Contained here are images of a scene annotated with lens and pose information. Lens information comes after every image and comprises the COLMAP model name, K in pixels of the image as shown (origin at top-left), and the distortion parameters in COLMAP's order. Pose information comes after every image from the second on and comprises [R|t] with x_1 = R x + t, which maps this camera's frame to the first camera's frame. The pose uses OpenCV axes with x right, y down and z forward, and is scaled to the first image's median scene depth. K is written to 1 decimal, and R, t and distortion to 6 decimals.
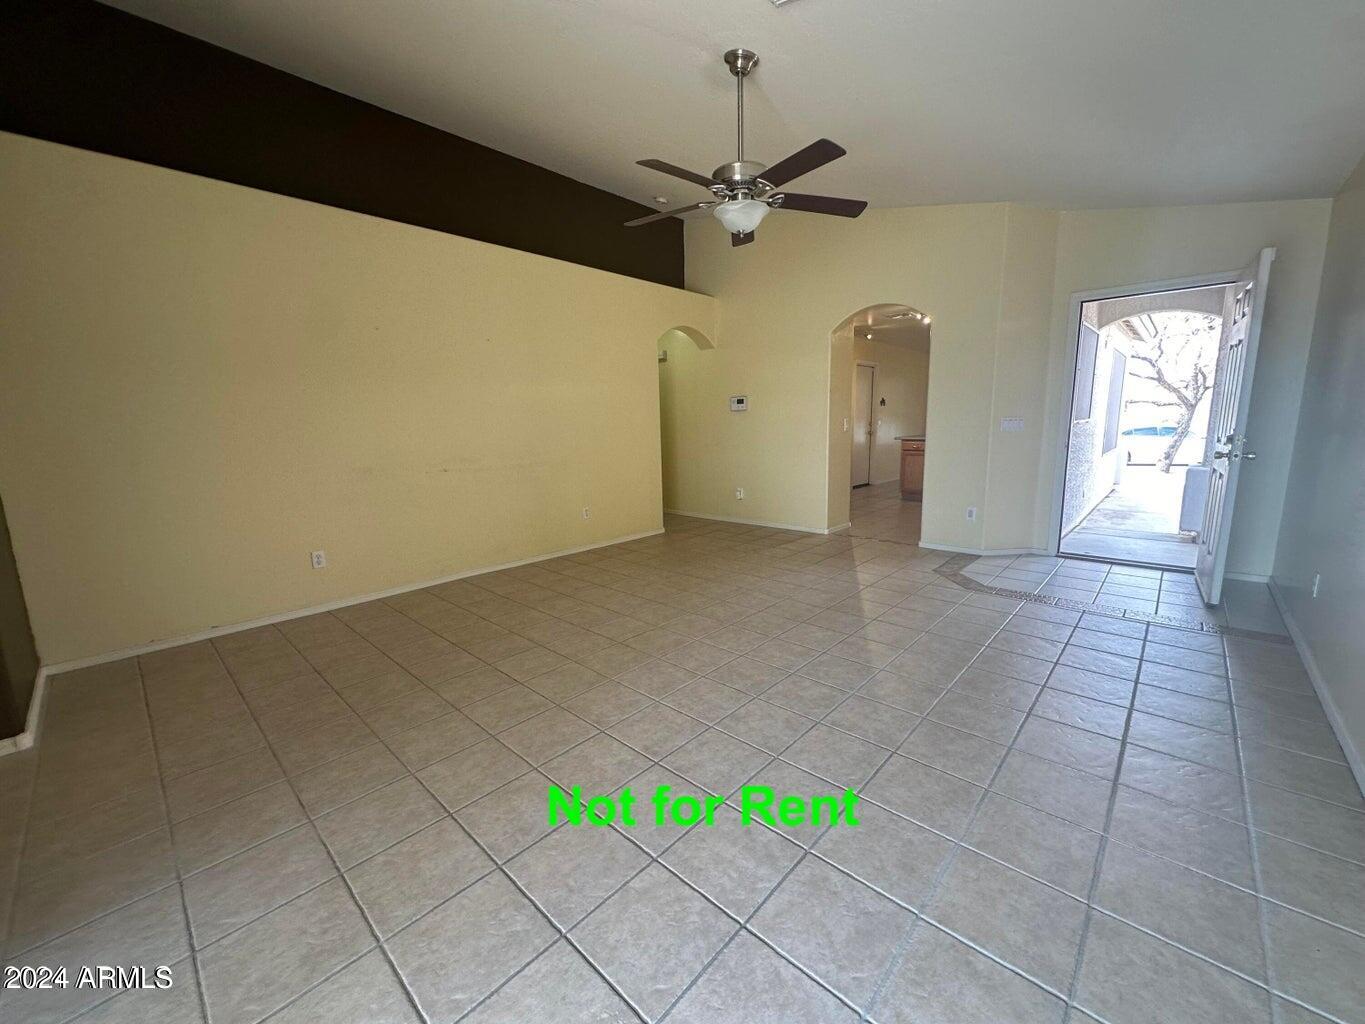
lens RADIAL K [[541.1, 0, 682.5], [0, 541.1, 512.0], [0, 0, 1]] dist [0.001327, 0.000390]
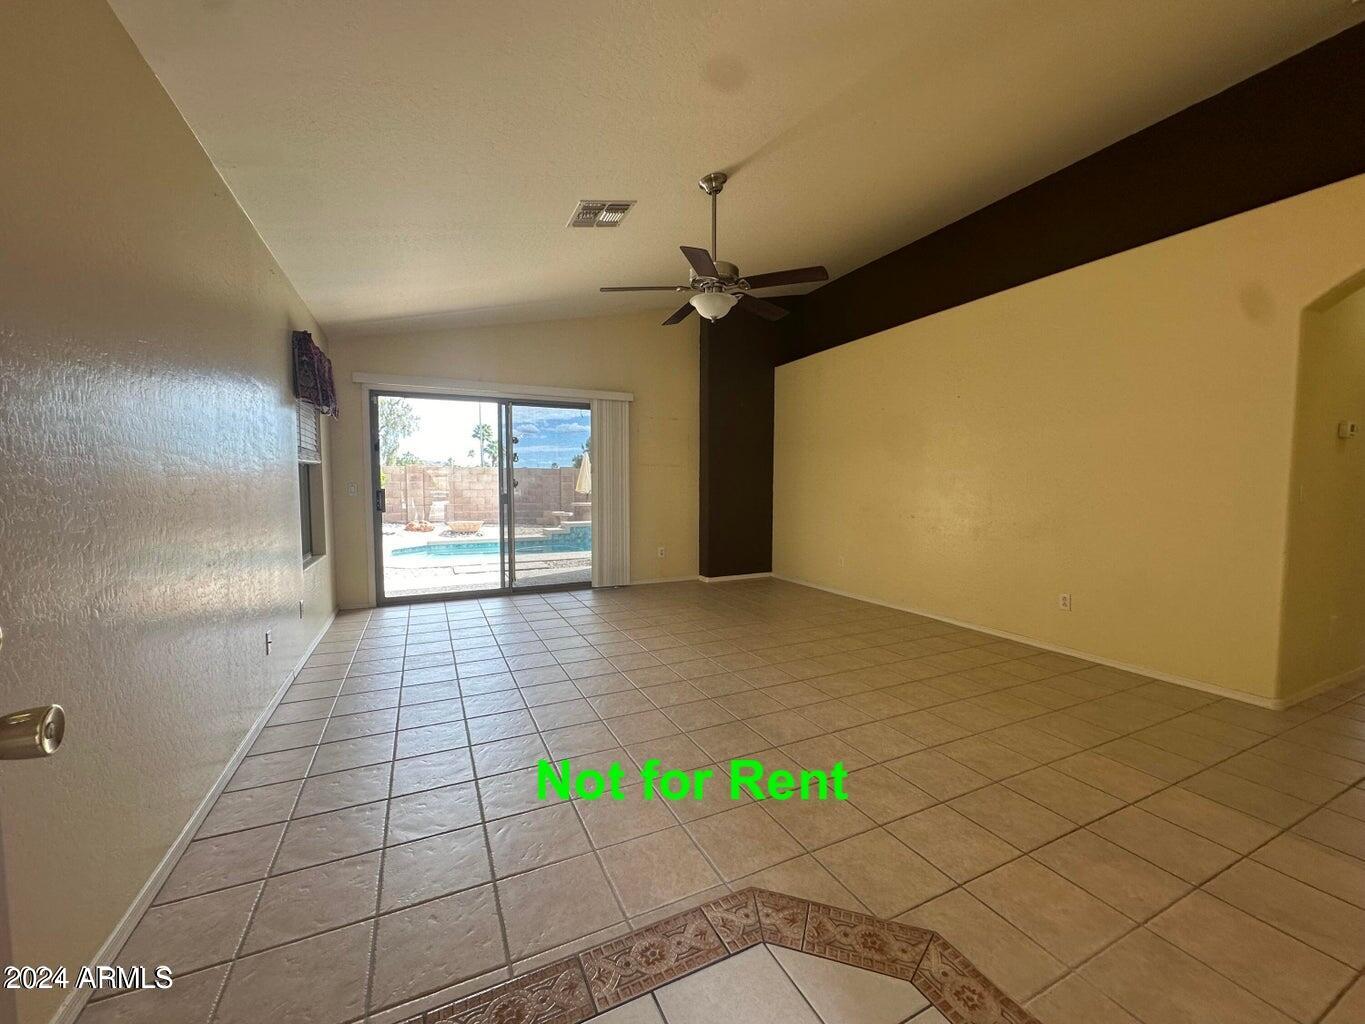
lens RADIAL K [[541.1, 0, 682.5], [0, 541.1, 512.0], [0, 0, 1]] dist [0.001327, 0.000390]
pose [[-0.368512, 0.071965, -0.926833, 0.867494], [-0.142938, 0.980757, 0.132985, -0.179420], [0.918568, 0.181486, -0.351134, 0.994996]]
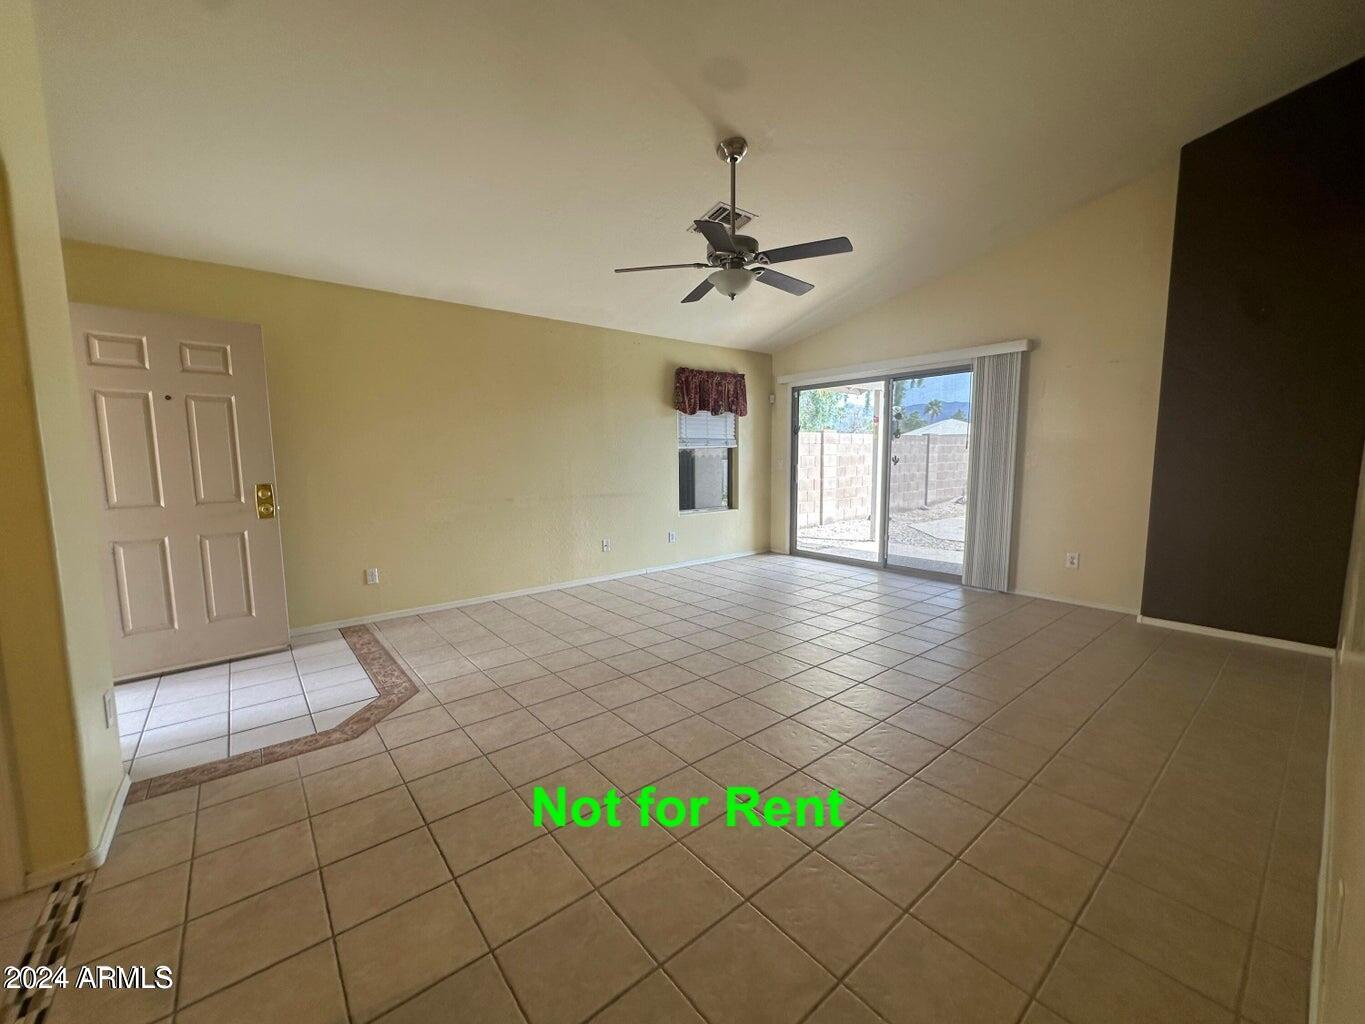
lens RADIAL K [[541.1, 0, 682.5], [0, 541.1, 512.0], [0, 0, 1]] dist [0.001327, 0.000390]
pose [[-0.990520, 0.015242, 0.136519, 0.047074], [0.050809, 0.963997, 0.261015, -0.268345], [-0.127625, 0.265477, -0.955633, 1.539523]]
